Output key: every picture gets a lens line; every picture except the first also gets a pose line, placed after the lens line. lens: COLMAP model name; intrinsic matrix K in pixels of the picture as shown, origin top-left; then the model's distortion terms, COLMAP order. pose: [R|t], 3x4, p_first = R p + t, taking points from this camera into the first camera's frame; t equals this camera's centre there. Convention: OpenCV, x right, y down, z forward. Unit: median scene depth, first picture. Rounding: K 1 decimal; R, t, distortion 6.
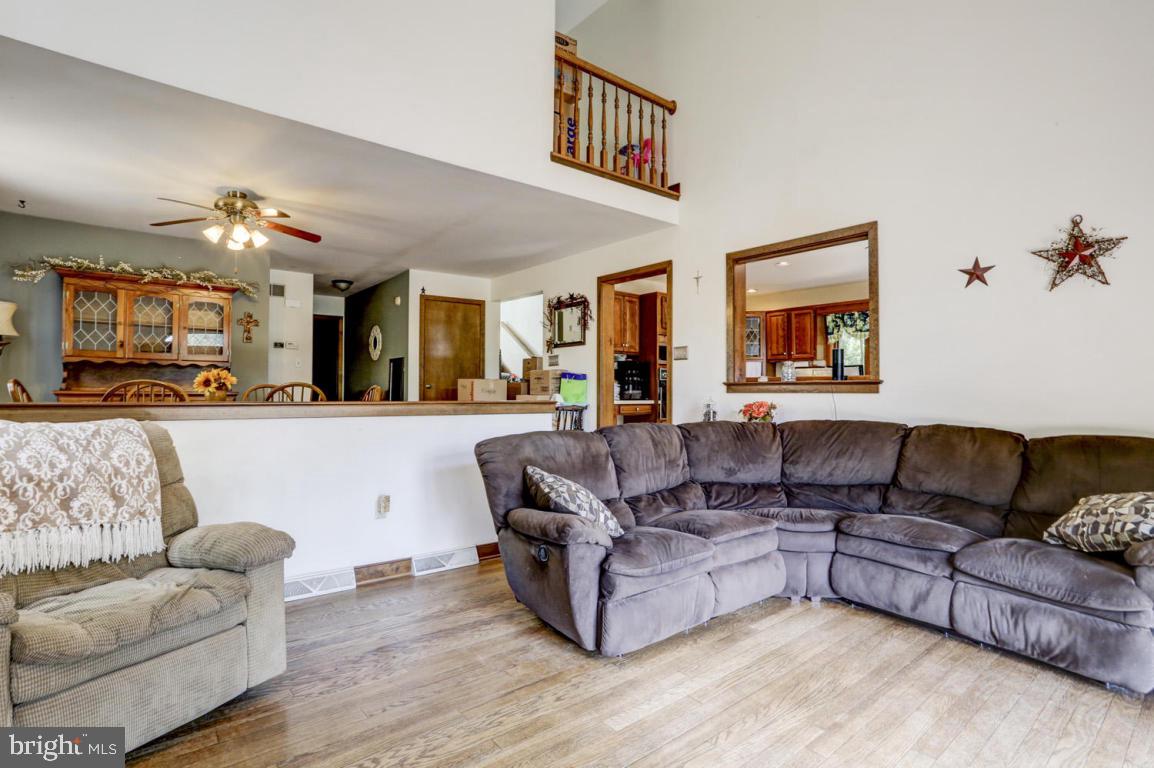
lens RADIAL K [[563.2, 0, 579.4], [0, 563.2, 387.9], [0, 0, 1]] dist [-0.075679, 0.032568]
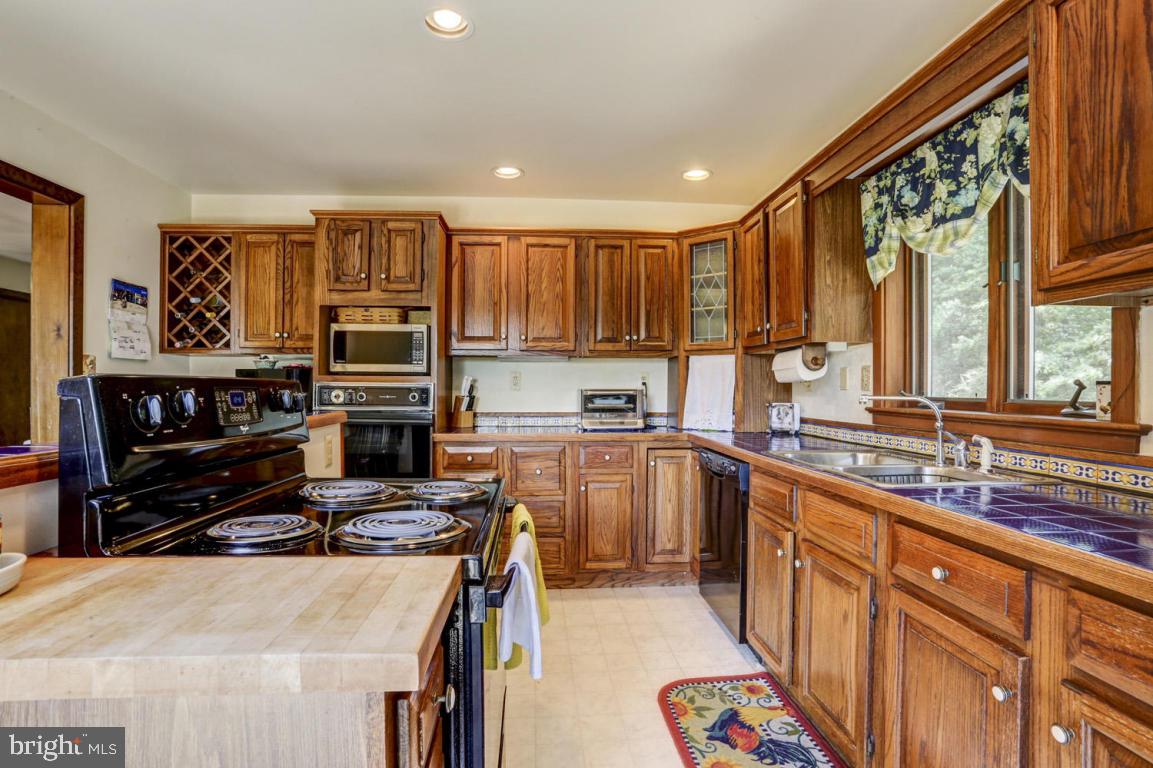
lens RADIAL K [[553.7, 0, 576.5], [0, 553.7, 384.0], [0, 0, 1]] dist [-0.075894, 0.029823]
pose [[0.818846, -0.008227, -0.573955, 0.622049], [0.009079, 0.999958, -0.001379, -0.036459], [0.573942, -0.004082, 0.818886, 0.859920]]
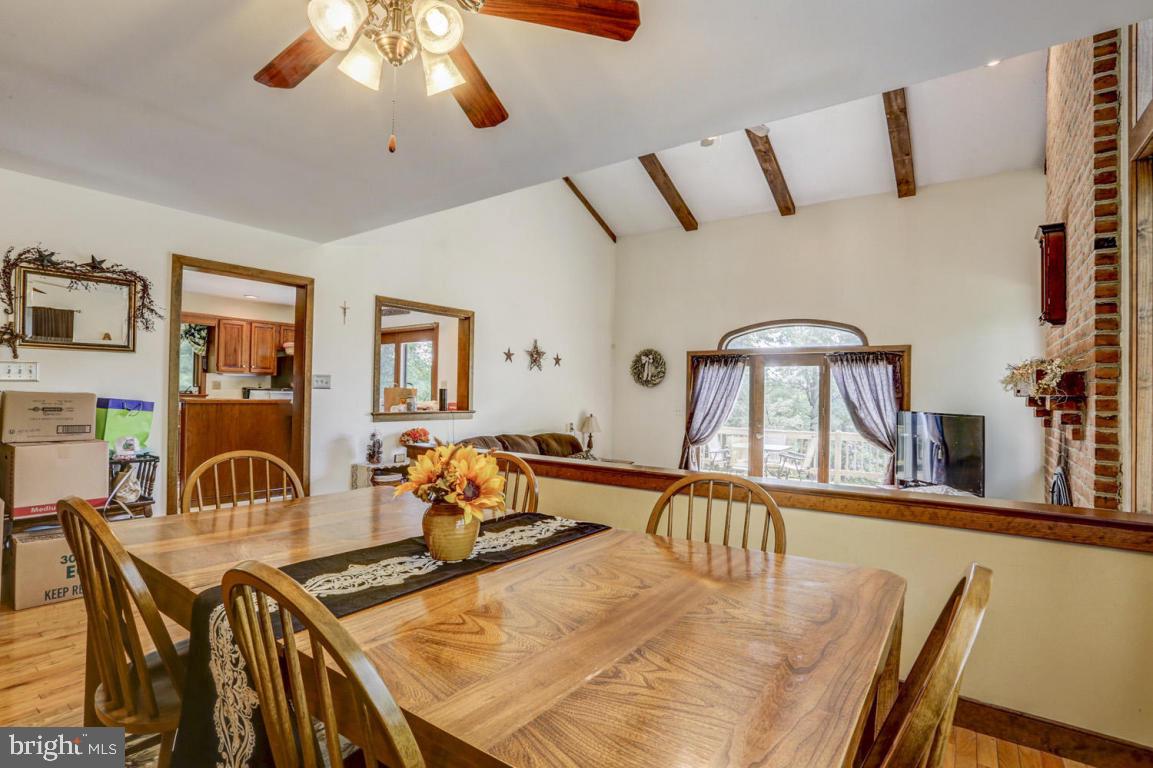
lens RADIAL K [[562.7, 0, 578.9], [0, 562.7, 387.9], [0, 0, 1]] dist [-0.075679, 0.032568]
pose [[-0.251460, 0.000148, 0.967868, -0.679310], [-0.027224, 0.999603, -0.007226, -0.046356], [-0.967485, -0.028166, -0.251356, 0.668931]]
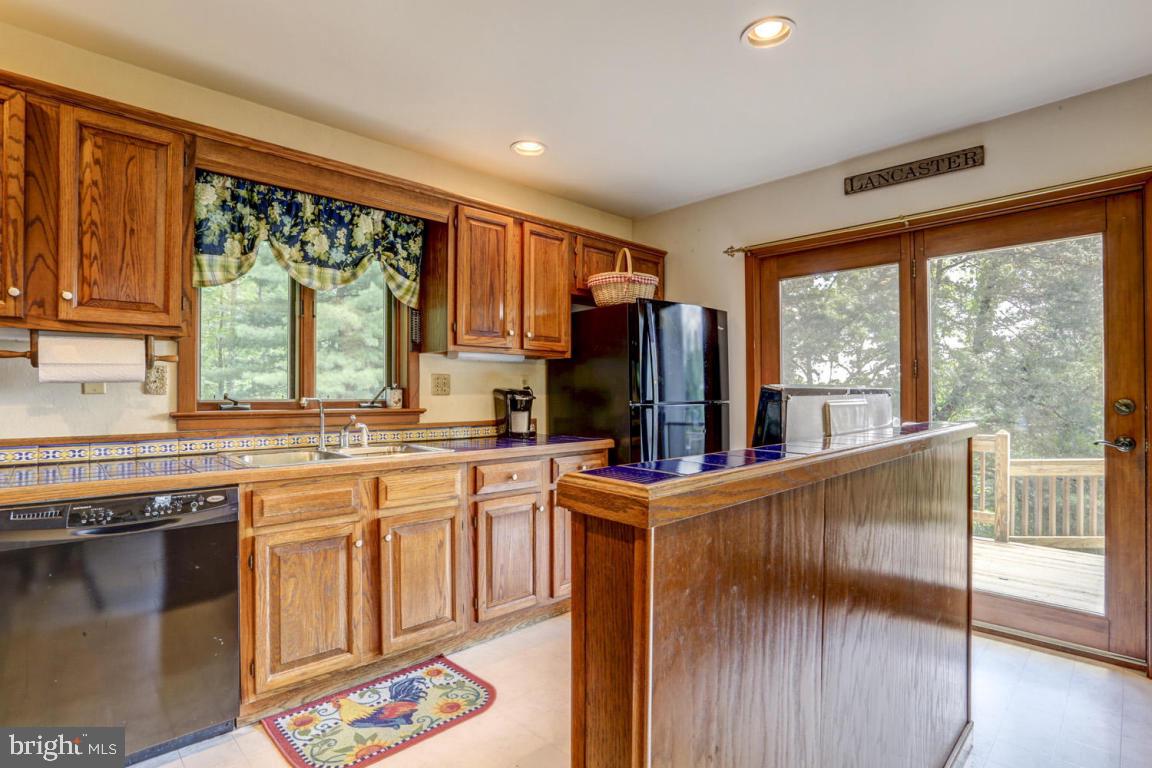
lens RADIAL K [[579.1, 0, 569.2], [0, 579.1, 388.2], [0, 0, 1]] dist [-0.069462, 0.037075]
pose [[-0.070094, 0.001177, 0.997540, 0.195011], [-0.009967, 0.999949, -0.001881, -0.036156], [-0.997491, -0.010074, -0.070079, 1.066897]]
